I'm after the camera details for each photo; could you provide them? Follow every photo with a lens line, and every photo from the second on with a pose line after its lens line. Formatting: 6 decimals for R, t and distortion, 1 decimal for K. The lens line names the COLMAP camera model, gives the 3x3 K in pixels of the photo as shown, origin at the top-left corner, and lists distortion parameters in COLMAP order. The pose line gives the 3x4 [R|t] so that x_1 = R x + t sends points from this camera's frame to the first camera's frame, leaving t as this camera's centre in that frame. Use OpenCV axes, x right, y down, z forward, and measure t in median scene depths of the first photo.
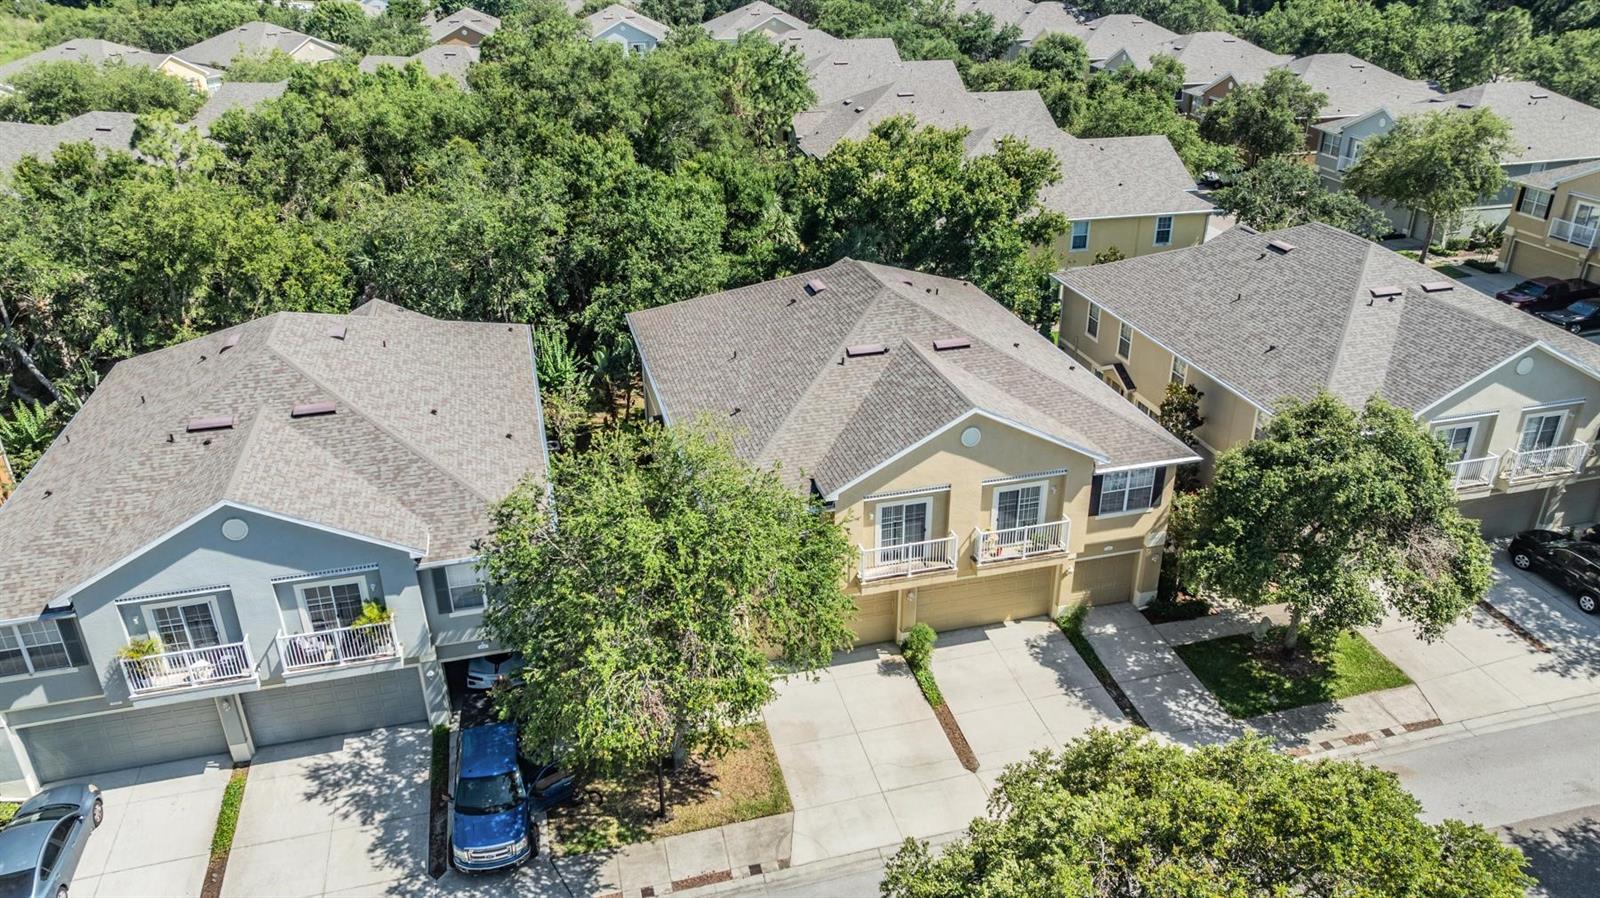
lens RADIAL K [[1122.6, 0, 806.8], [0, 1122.6, 449.9], [0, 0, 1]] dist [-0.015188, 0.003068]
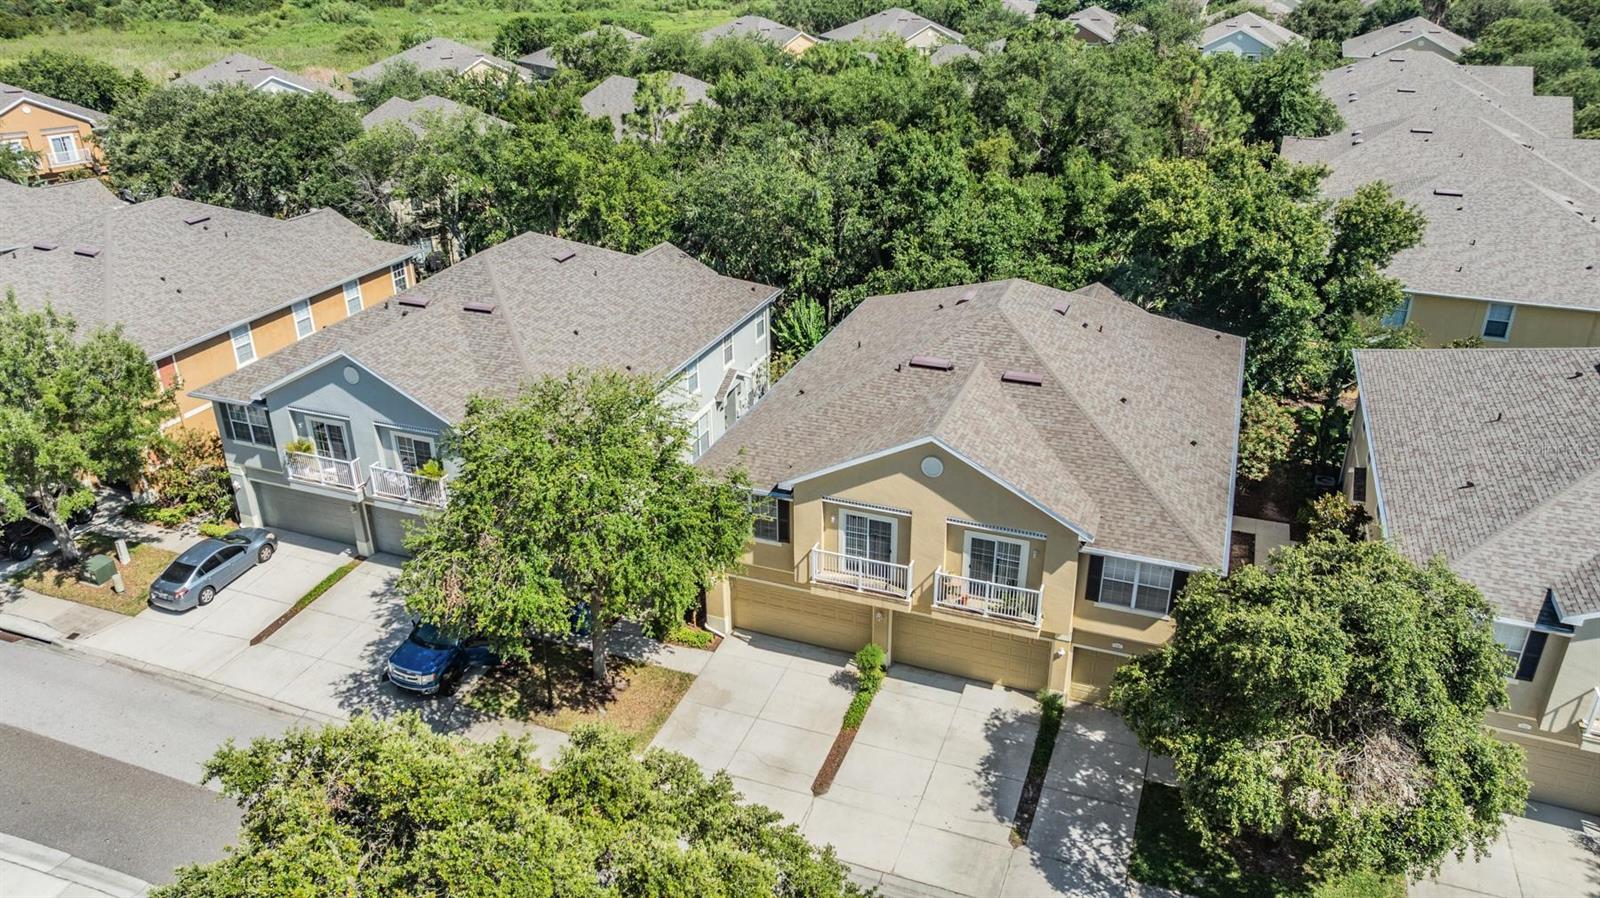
lens RADIAL K [[1122.6, 0, 806.8], [0, 1122.6, 449.9], [0, 0, 1]] dist [-0.015188, 0.003068]
pose [[0.811393, 0.255650, -0.525627, 0.535048], [-0.256207, 0.963840, 0.073286, -0.065296], [0.525356, 0.075206, 0.847552, 0.140763]]
